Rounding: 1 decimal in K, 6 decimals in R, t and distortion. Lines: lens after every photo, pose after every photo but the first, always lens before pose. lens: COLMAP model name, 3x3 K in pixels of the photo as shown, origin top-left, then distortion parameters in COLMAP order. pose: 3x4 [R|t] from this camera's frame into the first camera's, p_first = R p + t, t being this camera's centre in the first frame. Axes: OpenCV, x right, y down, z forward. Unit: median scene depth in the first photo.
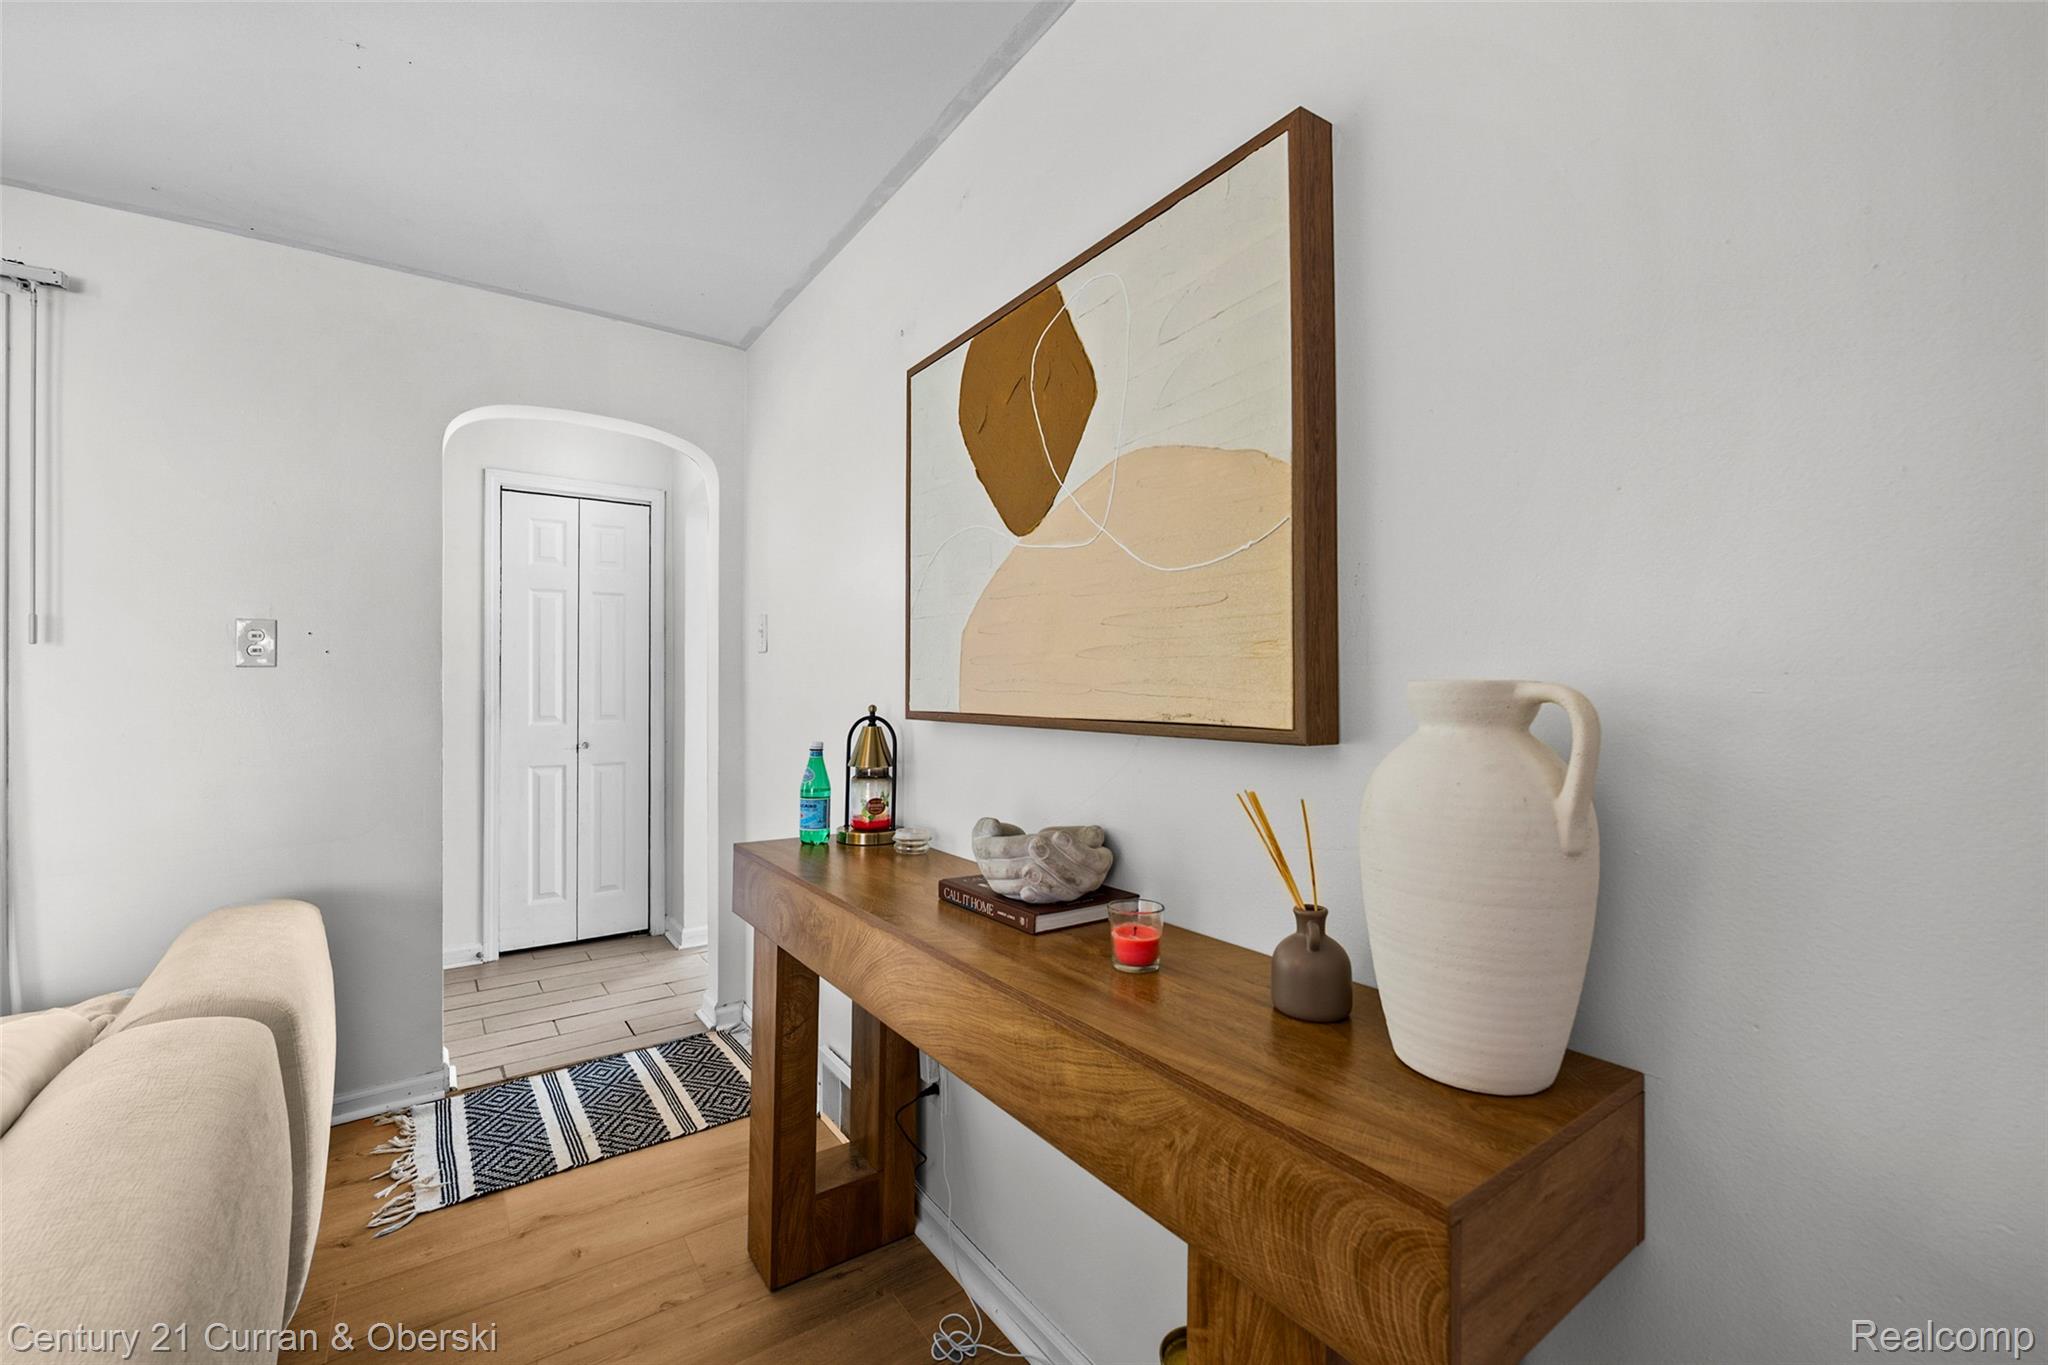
lens RADIAL K [[833.5, 0, 1020.2], [0, 833.5, 674.1], [0, 0, 1]] dist [0.000363, 0.000094]
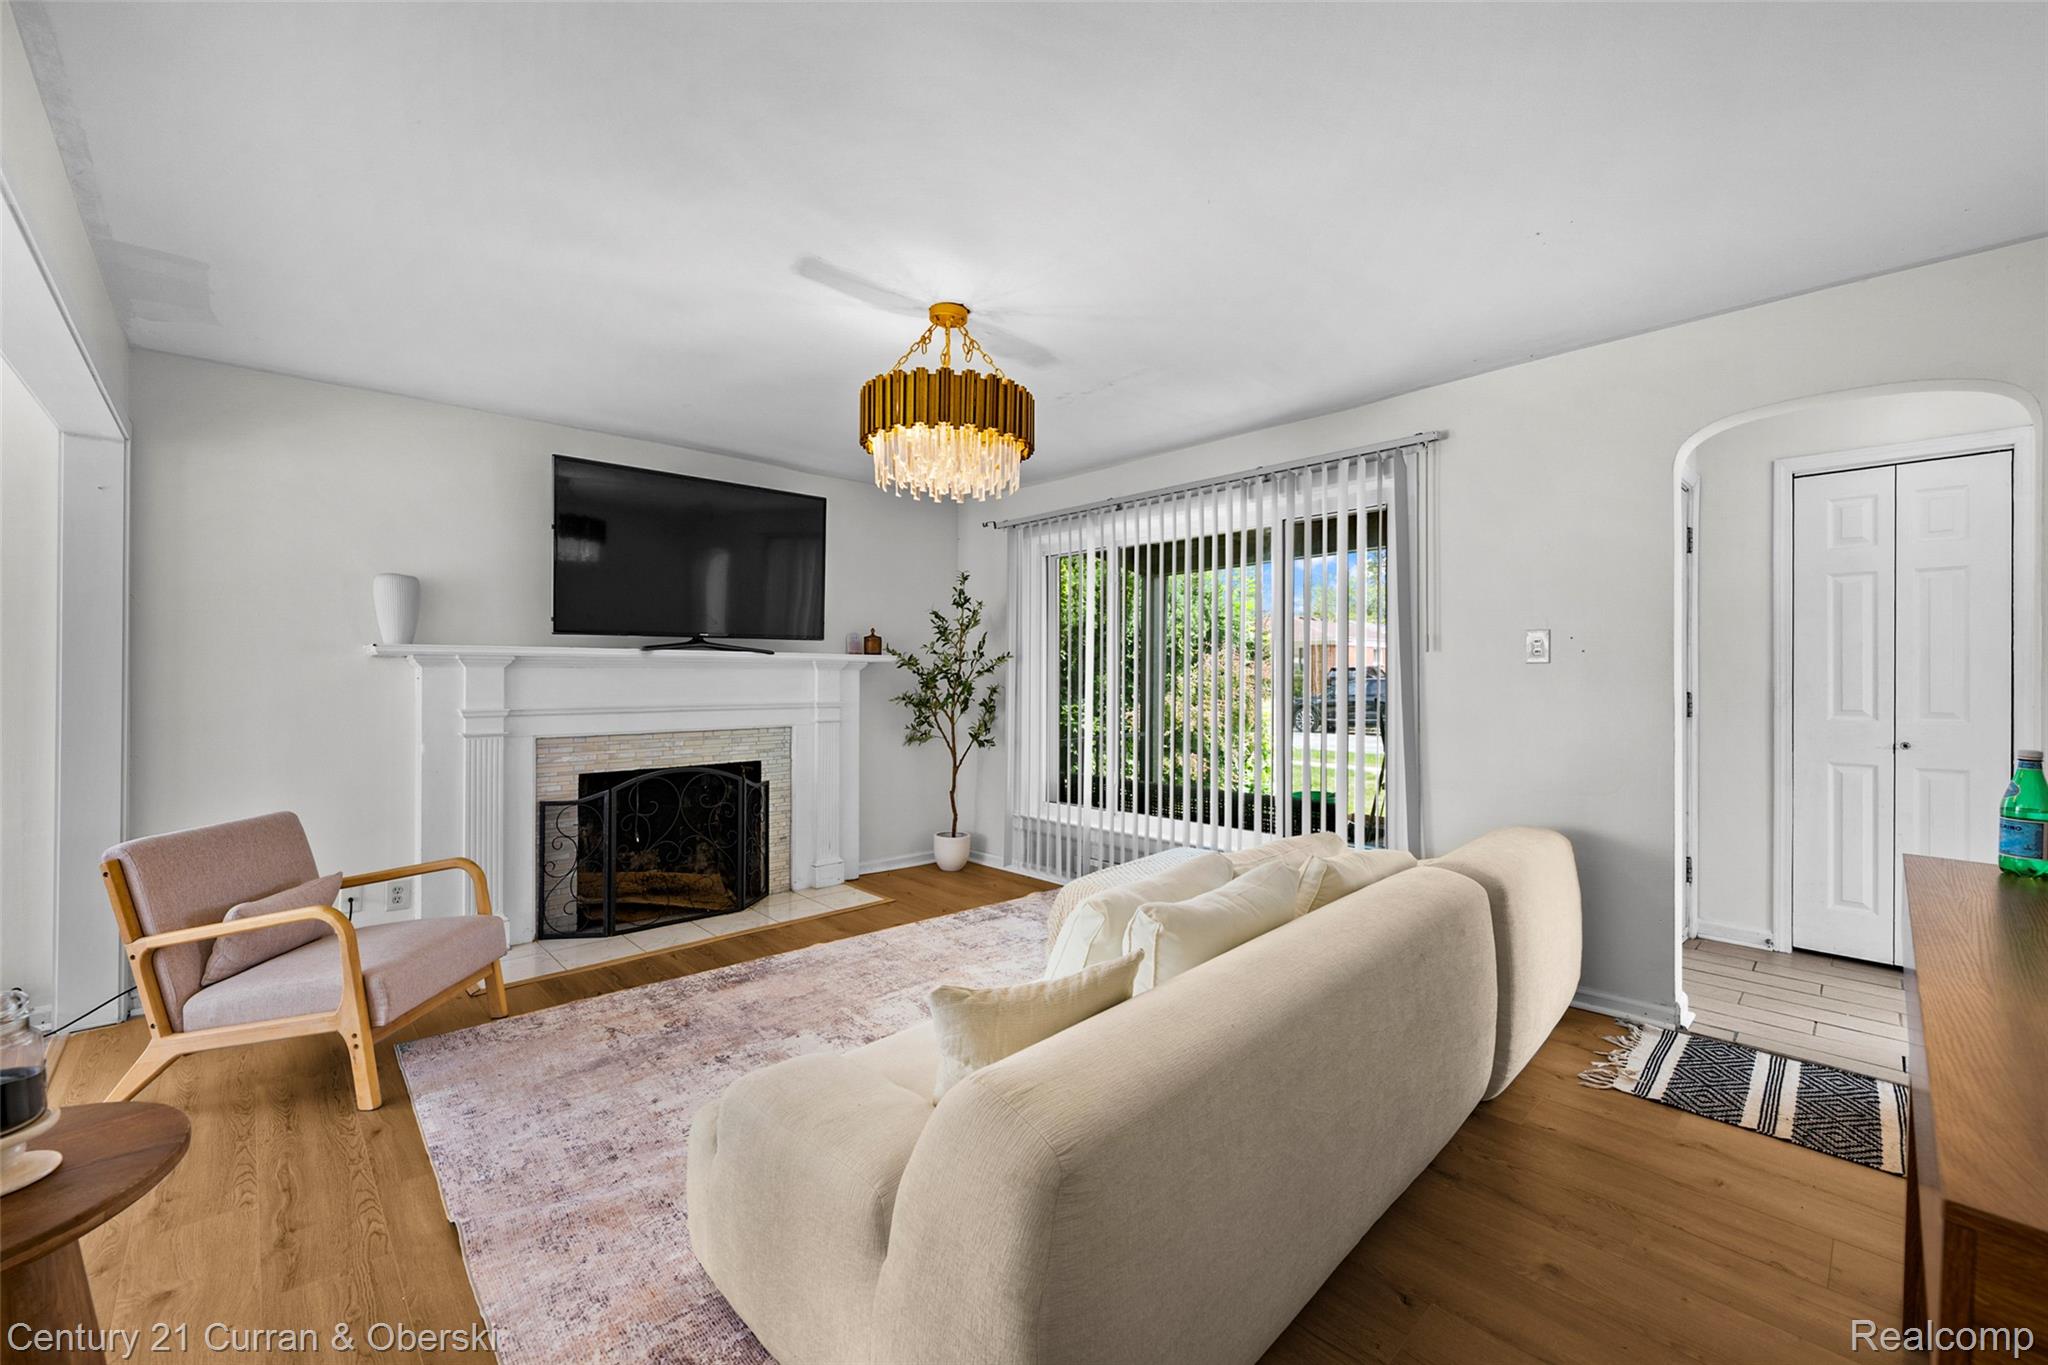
lens RADIAL K [[827.7, 0, 1025.8], [0, 827.7, 673.4], [0, 0, 1]] dist [-0.000353, 0.000040]
pose [[0.144609, 0.002044, -0.989487, 0.360594], [0.009778, 0.999946, 0.003494, -0.004804], [0.989441, -0.010180, 0.144581, -0.066059]]
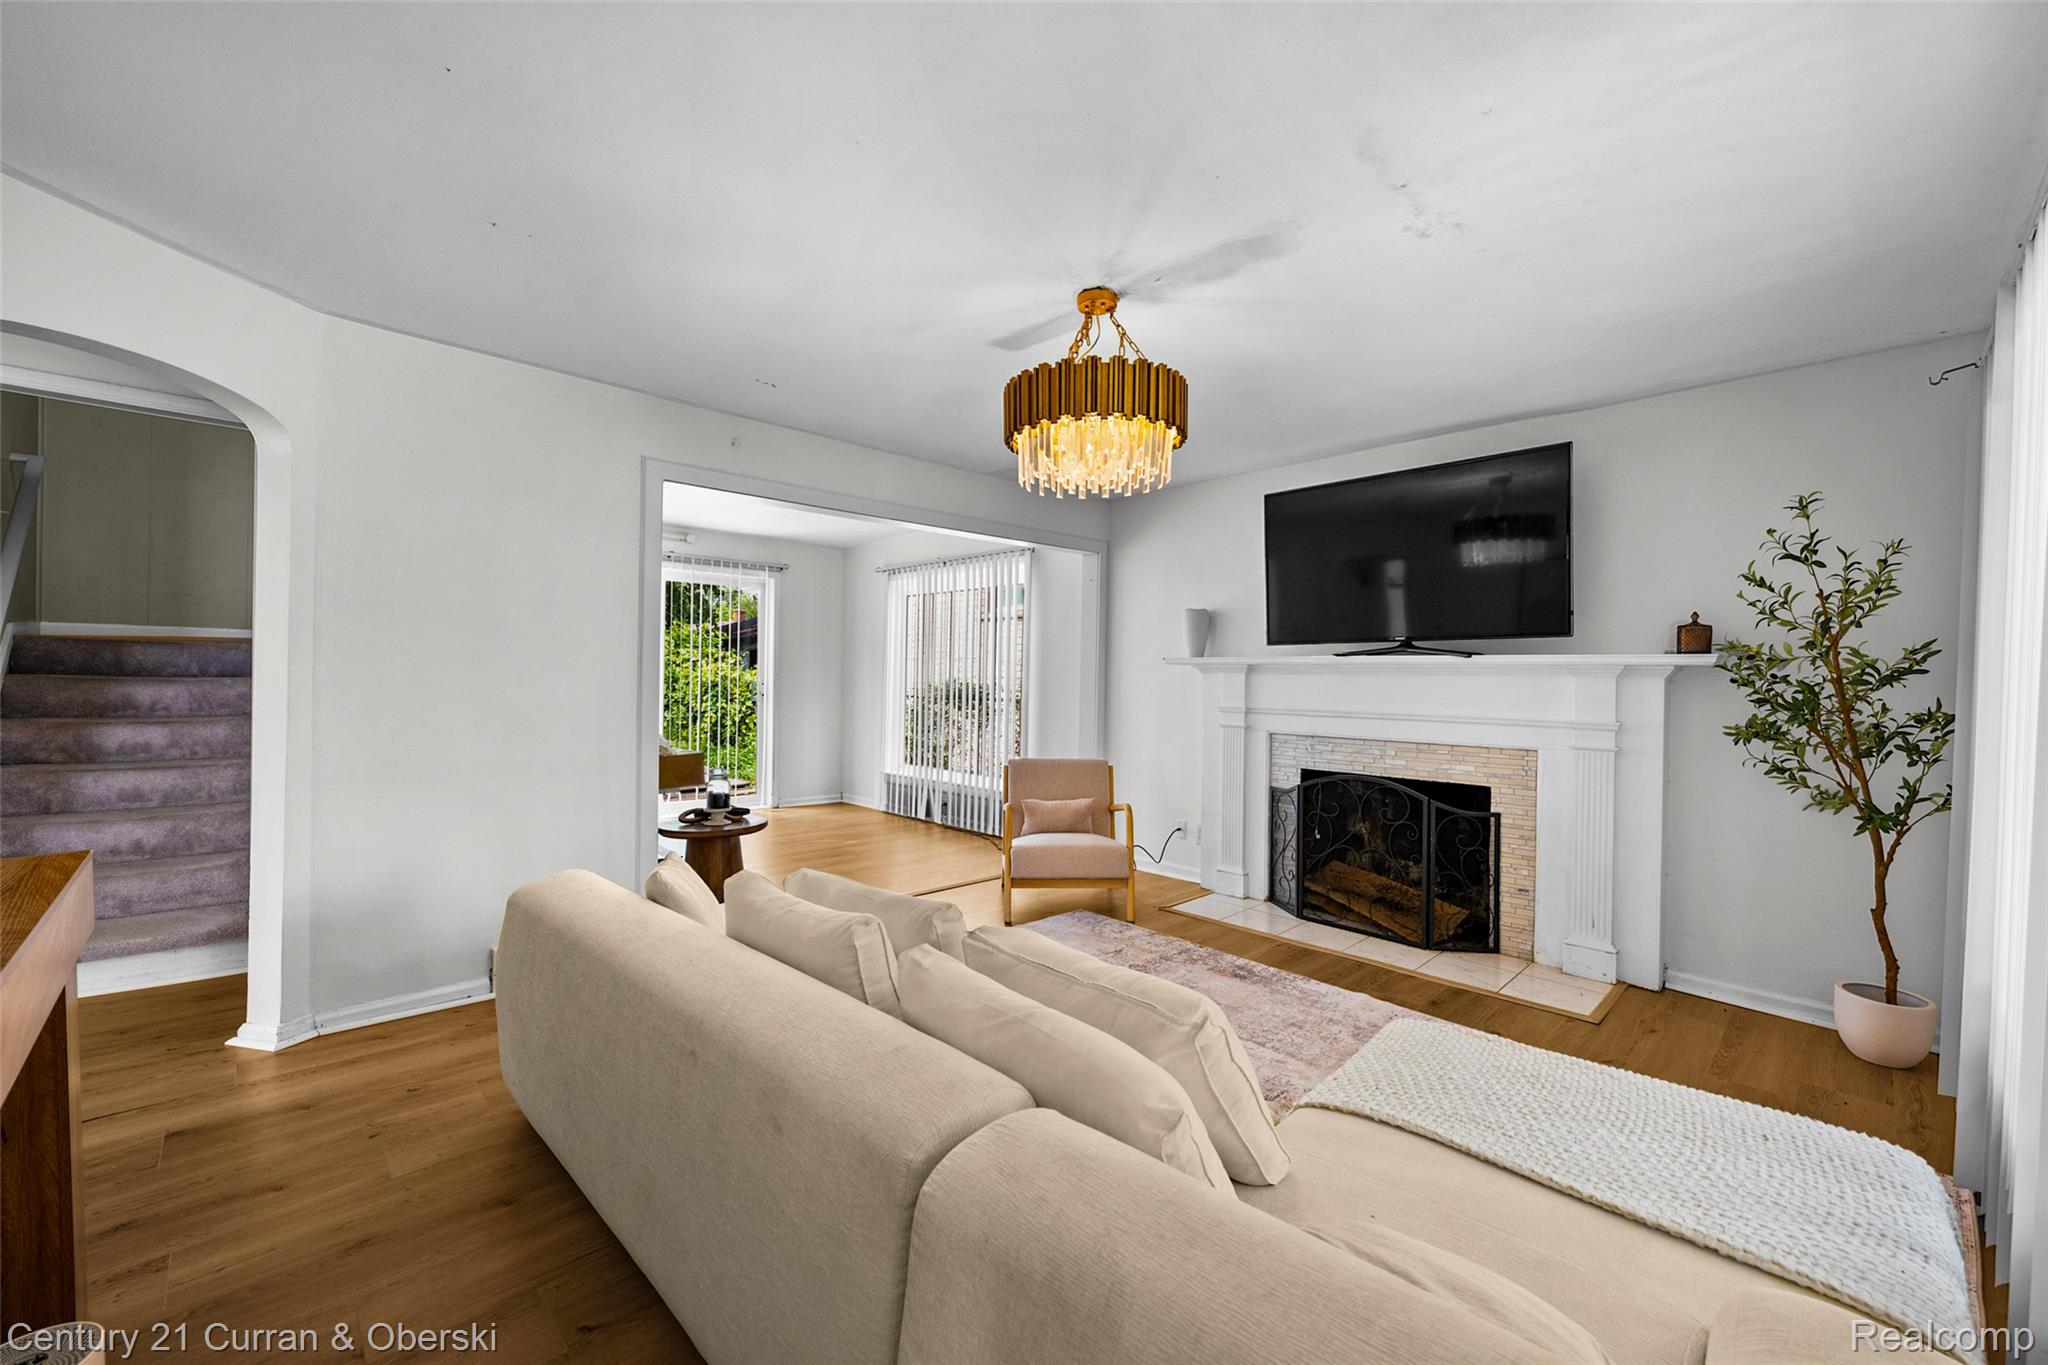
lens RADIAL K [[815.3, 0, 1016.6], [0, 815.3, 684.1], [0, 0, 1]] dist [0.000178, 0.000103]
pose [[-0.989231, -0.008782, -0.146100, -0.594136], [-0.008426, 0.999960, -0.003051, 0.016369], [0.146121, -0.001787, -0.989265, 1.125494]]
